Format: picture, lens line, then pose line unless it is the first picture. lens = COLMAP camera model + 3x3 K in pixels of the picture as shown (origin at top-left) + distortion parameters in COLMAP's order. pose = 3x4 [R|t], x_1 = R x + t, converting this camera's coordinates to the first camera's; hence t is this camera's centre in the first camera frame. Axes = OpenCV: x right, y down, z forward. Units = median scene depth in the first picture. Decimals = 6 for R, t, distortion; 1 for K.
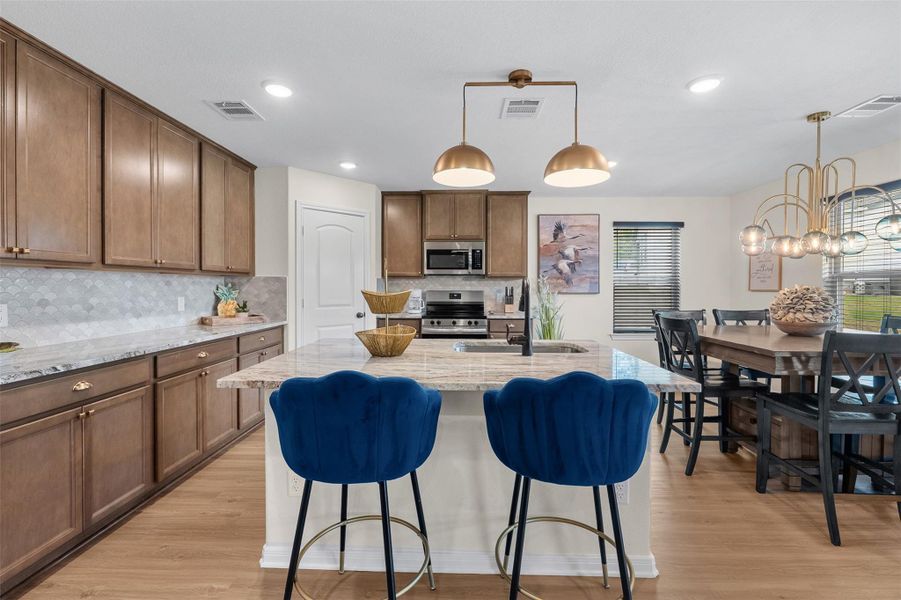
lens RADIAL K [[391.7, 0, 452.1], [0, 391.7, 282.4], [0, 0, 1]] dist [-0.012933, 0.000544]
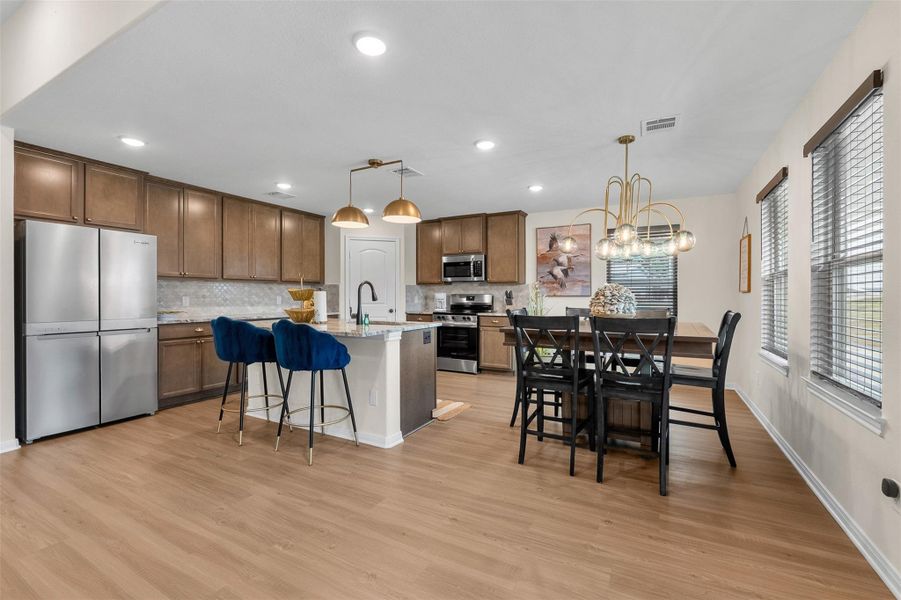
lens RADIAL K [[391.7, 0, 452.1], [0, 391.7, 282.4], [0, 0, 1]] dist [-0.012933, 0.000544]
pose [[0.891509, -0.018752, -0.452614, 0.560926], [0.006305, 0.999560, -0.028993, 0.021084], [0.452958, 0.022994, 0.891235, -0.160872]]
